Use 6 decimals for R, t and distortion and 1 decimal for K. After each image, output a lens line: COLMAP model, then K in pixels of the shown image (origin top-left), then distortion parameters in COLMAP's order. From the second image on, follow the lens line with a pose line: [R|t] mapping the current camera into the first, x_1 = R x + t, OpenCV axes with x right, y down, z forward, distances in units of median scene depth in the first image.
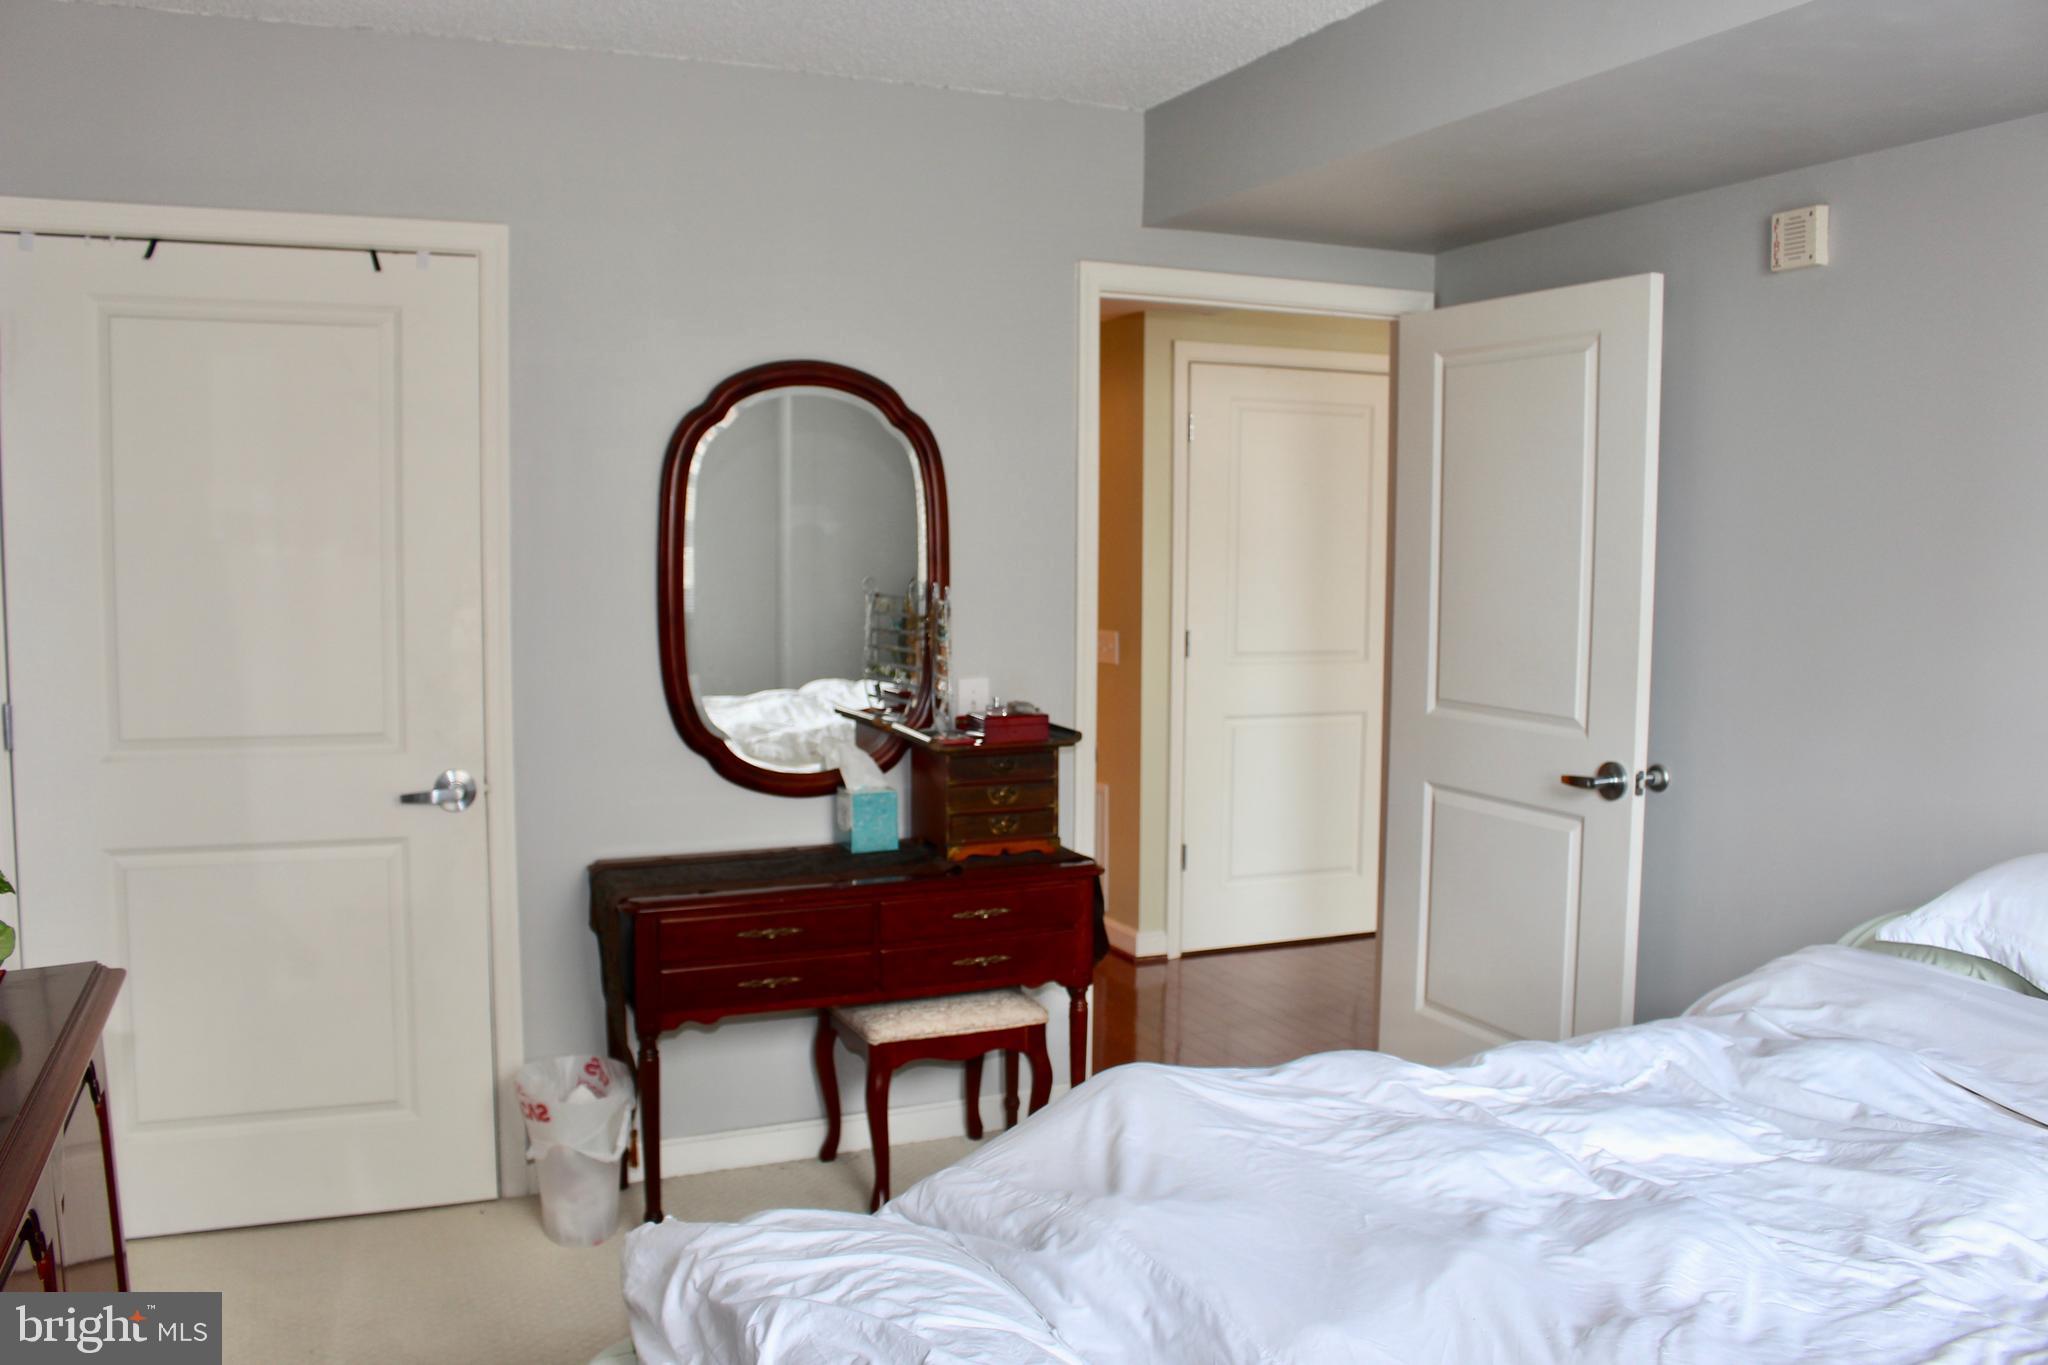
lens RADIAL K [[1693.9, 0, 1024.0], [0, 1693.9, 682.5], [0, 0, 1]] dist [-0.157713, 0.129323]
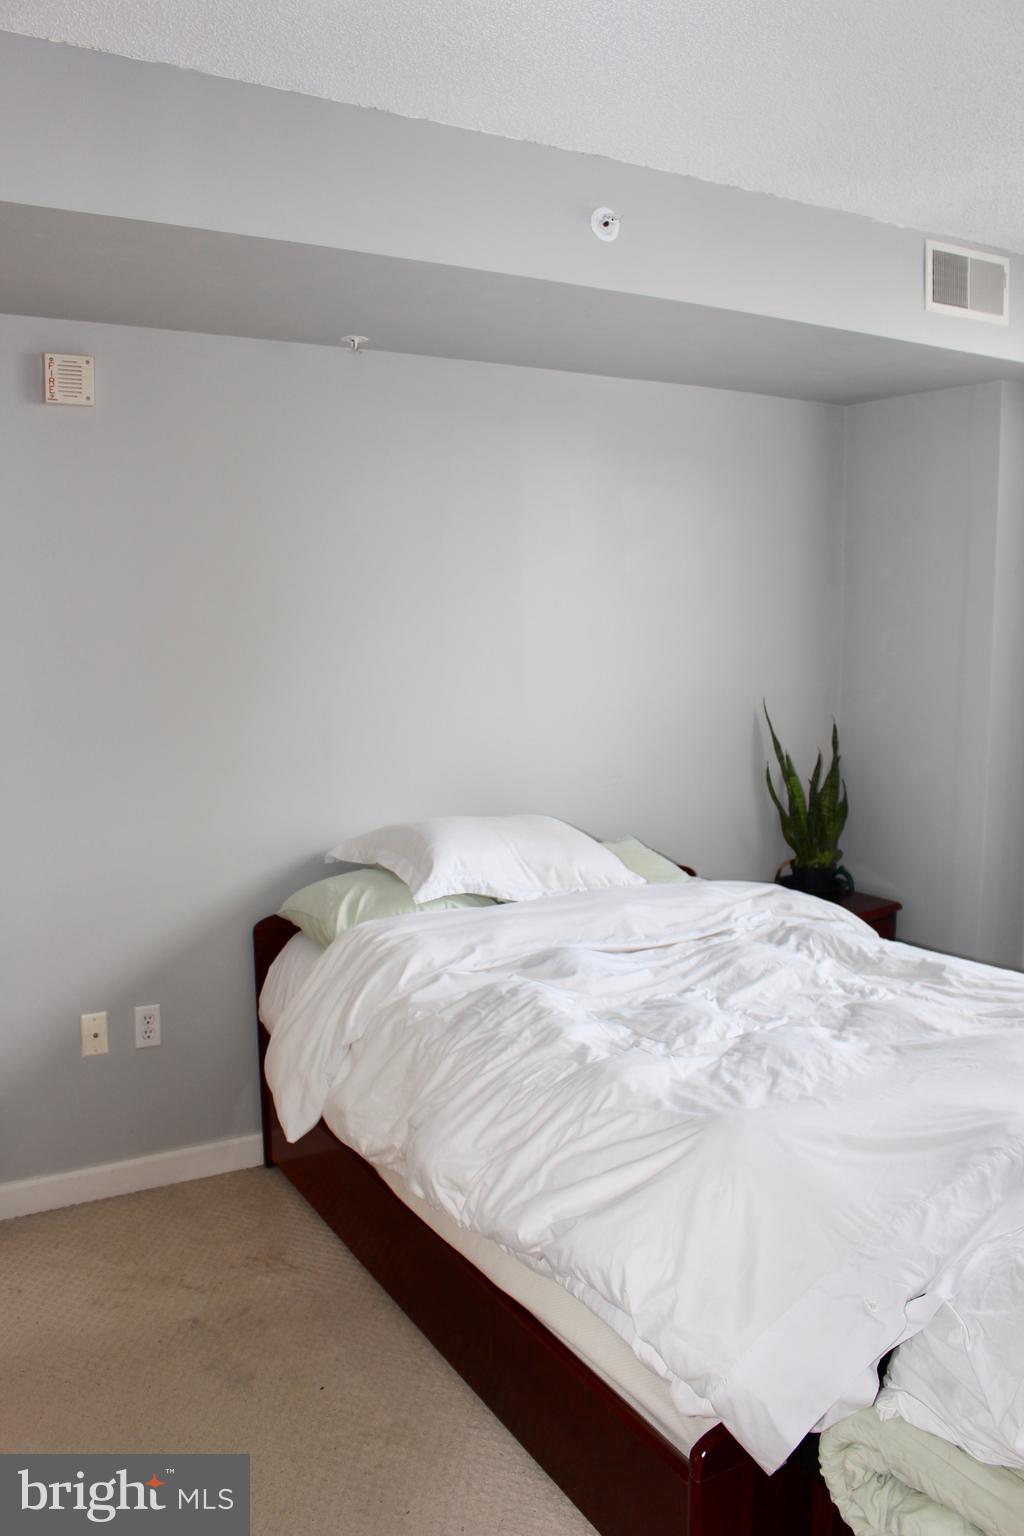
lens RADIAL K [[1270.4, 0, 512.0], [0, 1270.4, 768.0], [0, 0, 1]] dist [-0.157713, 0.129323]
pose [[-0.136335, -0.122699, 0.983035, -0.478722], [0.085579, 0.987132, 0.135079, -0.089277], [-0.986959, 0.102543, -0.124080, 0.830277]]
